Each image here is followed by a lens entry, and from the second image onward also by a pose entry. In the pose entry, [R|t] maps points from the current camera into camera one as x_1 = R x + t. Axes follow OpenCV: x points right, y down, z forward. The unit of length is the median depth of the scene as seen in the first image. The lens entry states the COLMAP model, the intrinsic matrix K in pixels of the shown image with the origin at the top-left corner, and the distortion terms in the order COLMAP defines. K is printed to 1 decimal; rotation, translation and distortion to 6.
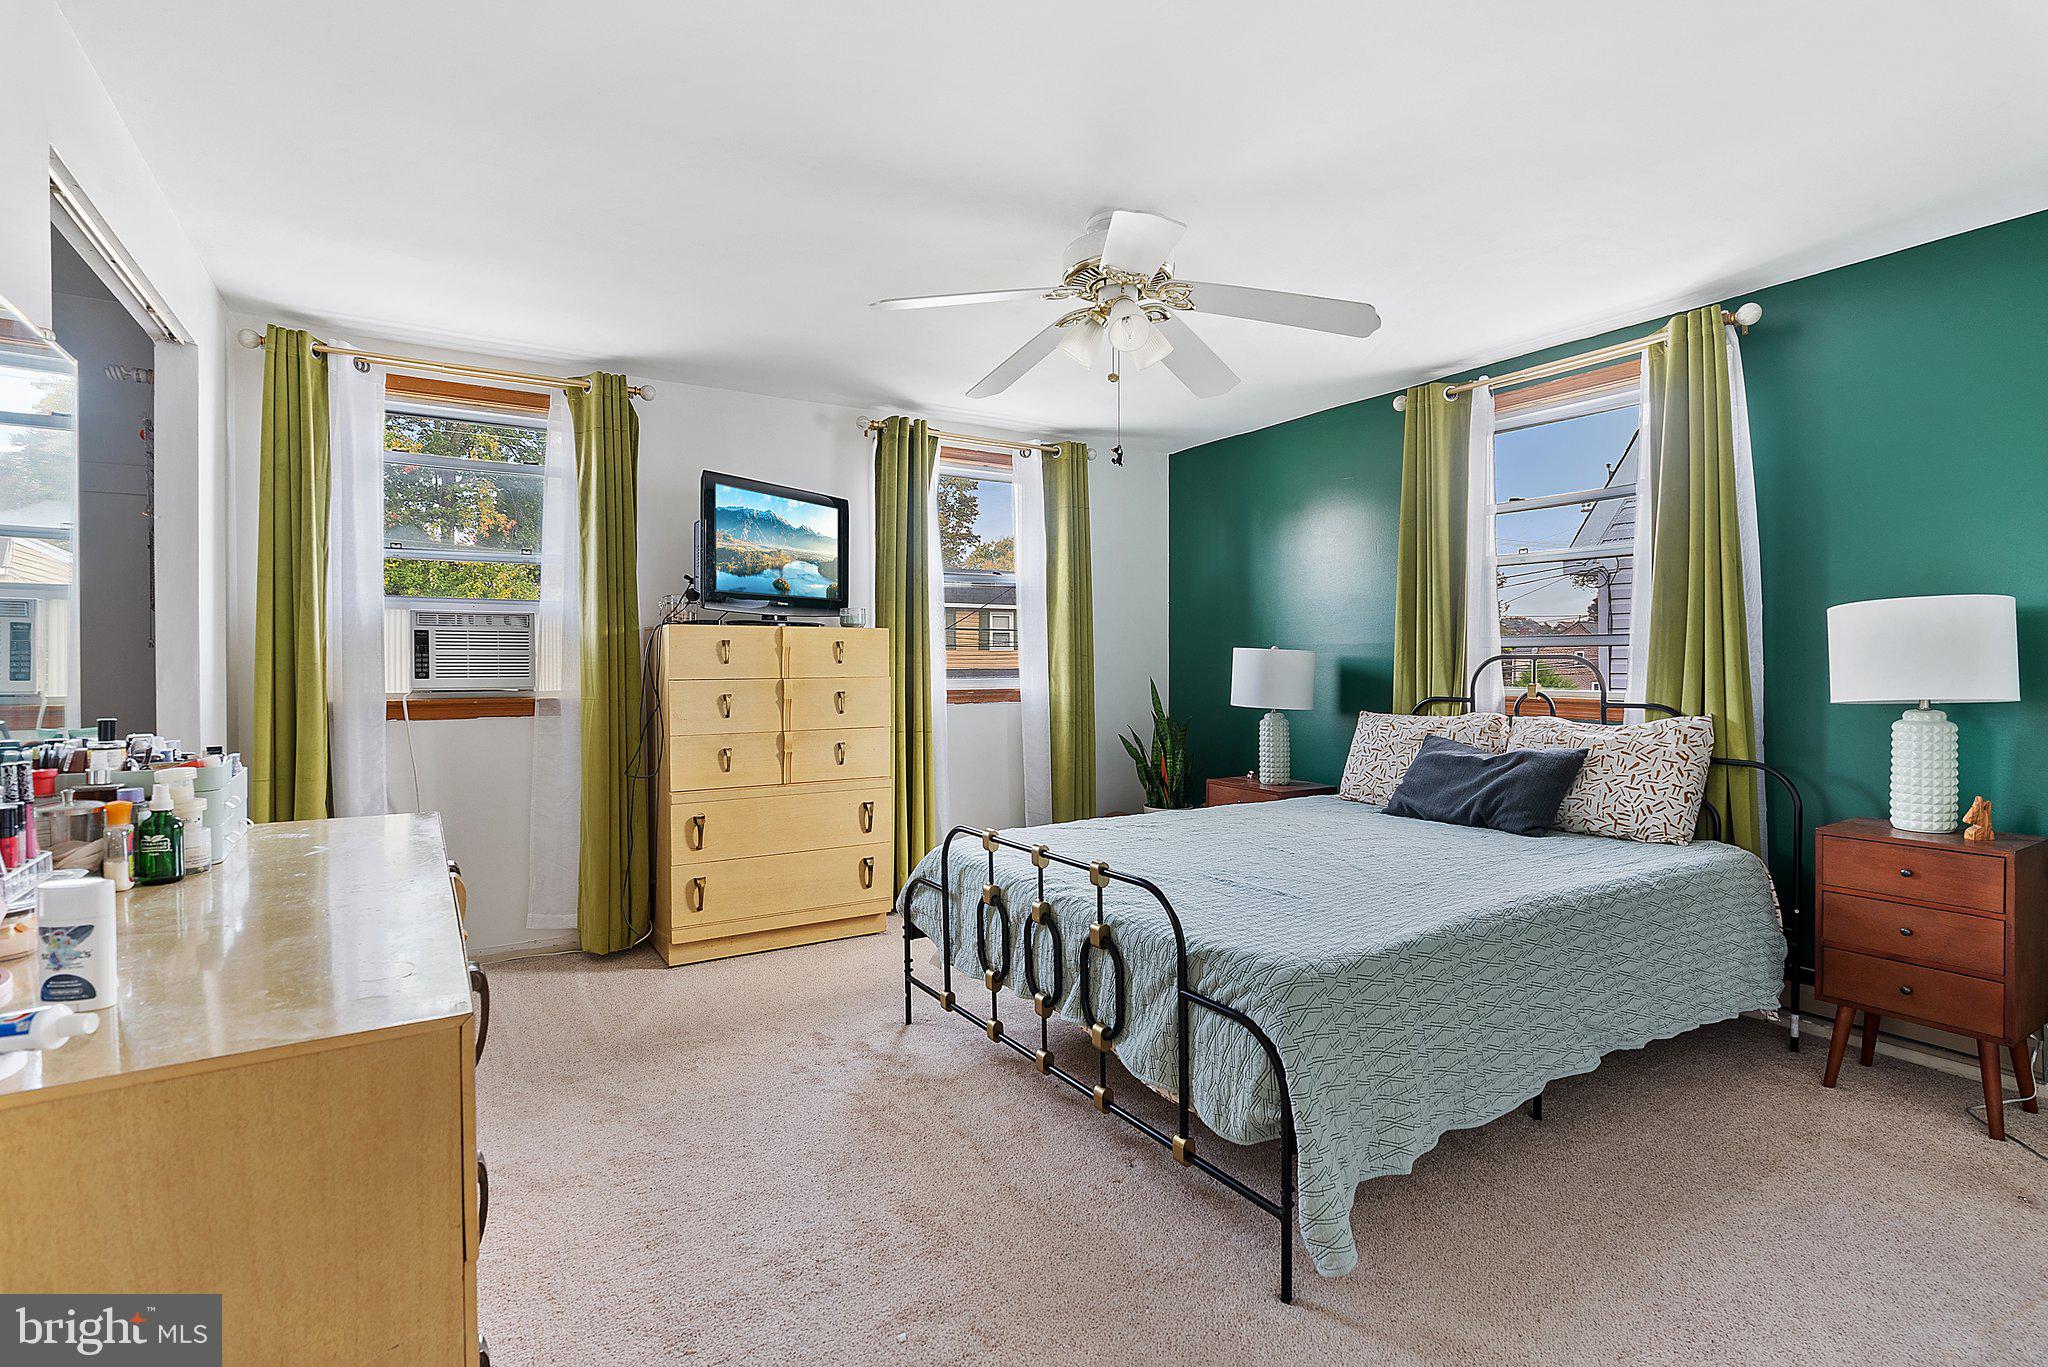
lens RADIAL K [[935.6, 0, 1025.9], [0, 935.6, 678.1], [0, 0, 1]] dist [-0.012441, -0.000031]
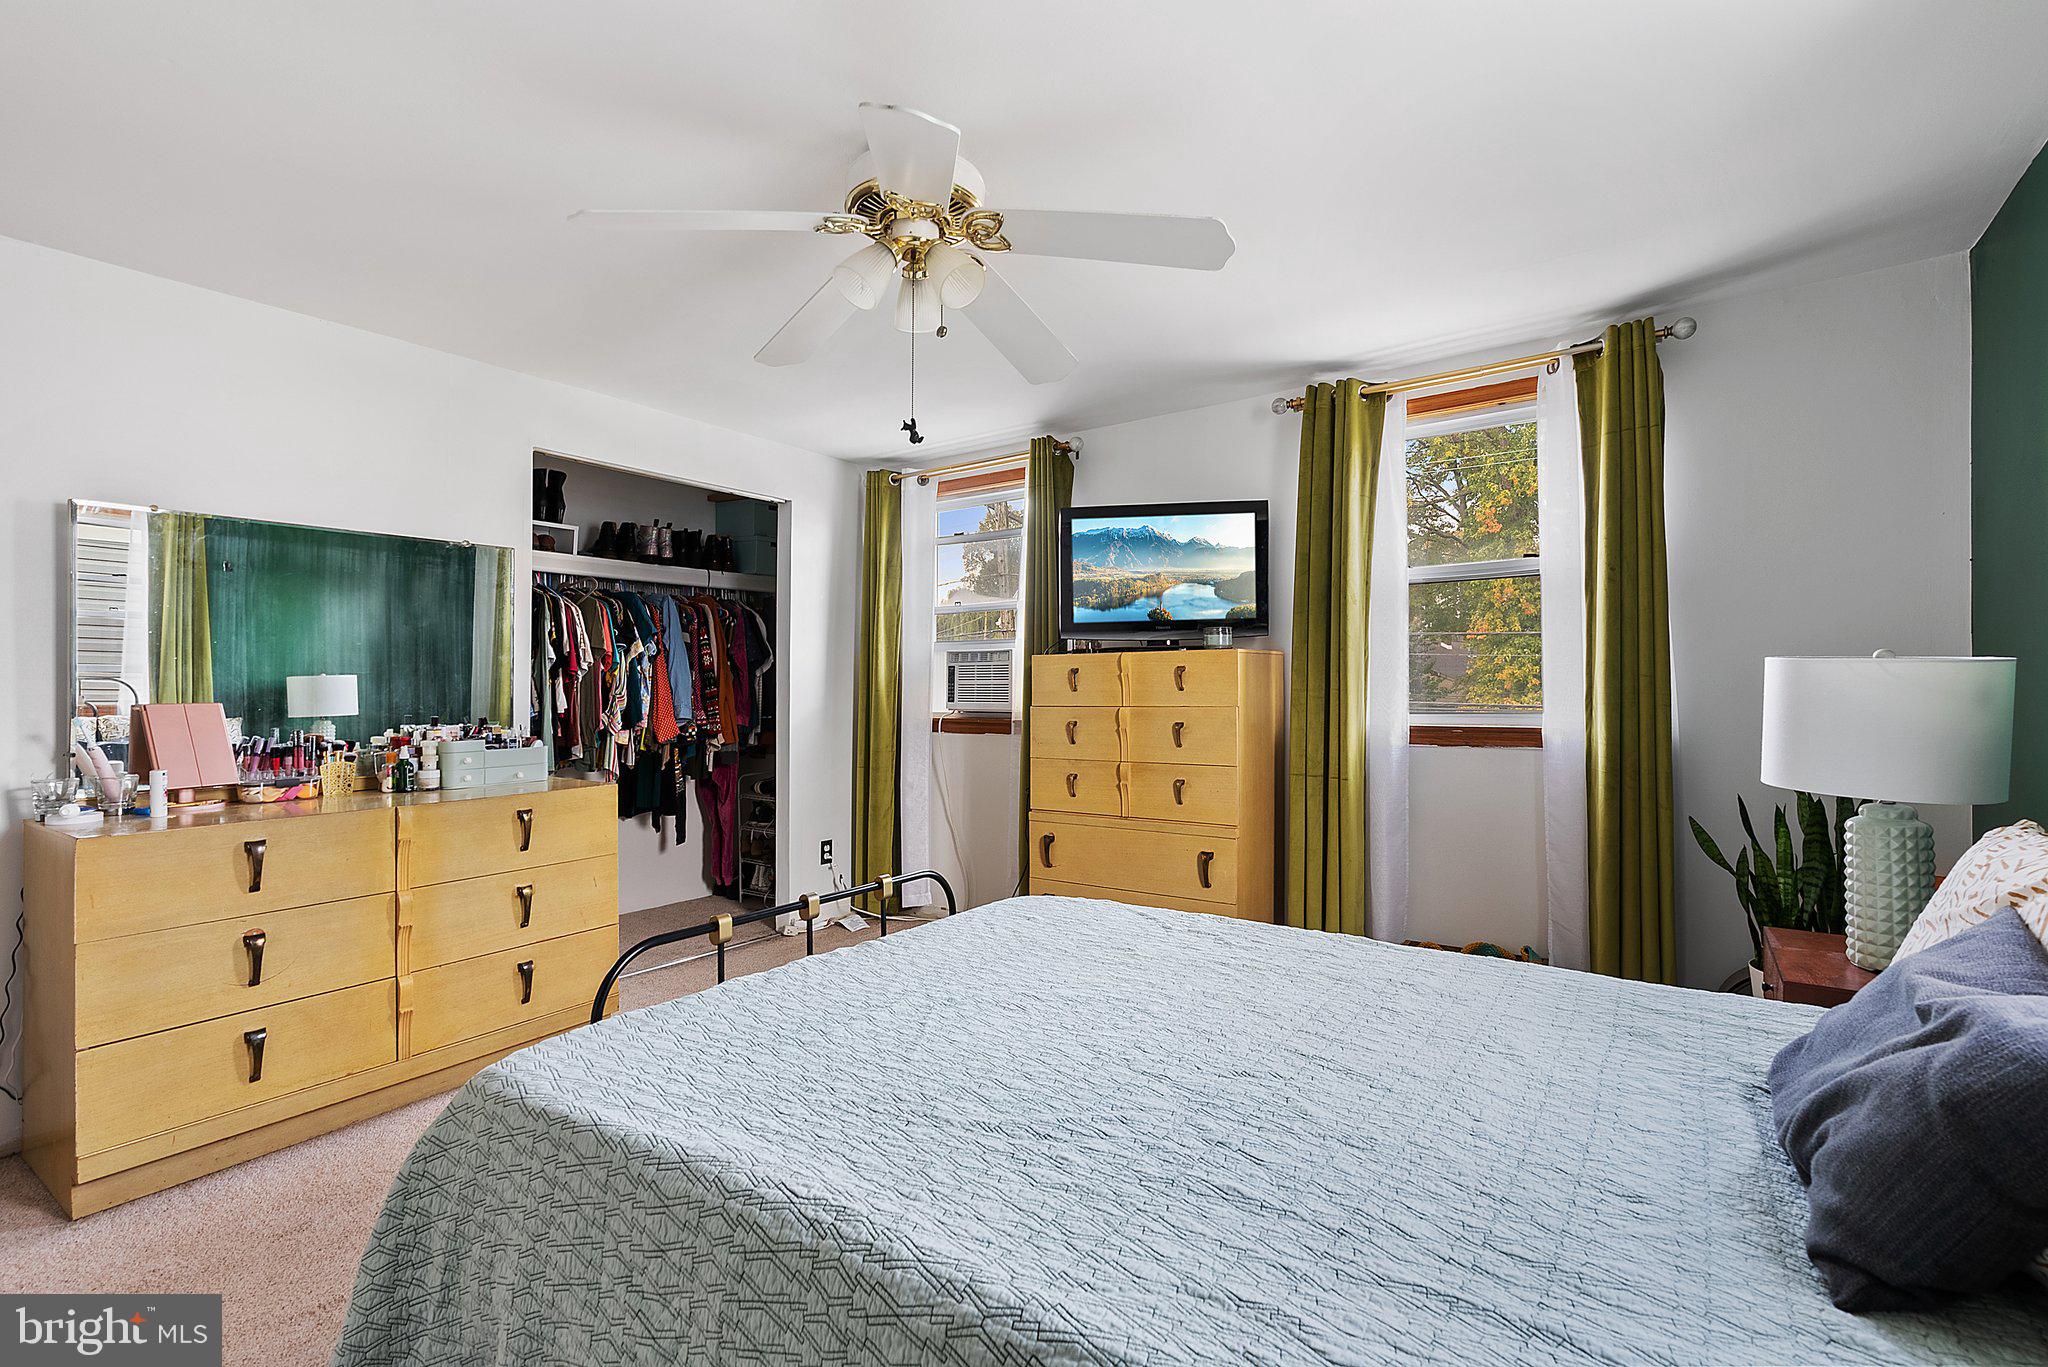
lens RADIAL K [[935.6, 0, 1020.7], [0, 935.6, 681.3], [0, 0, 1]] dist [-0.012441, -0.000031]
pose [[0.383407, -0.007014, -0.923553, 0.575529], [-0.009647, 0.999886, -0.011599, -0.013433], [0.923529, 0.013357, 0.383295, 0.519212]]
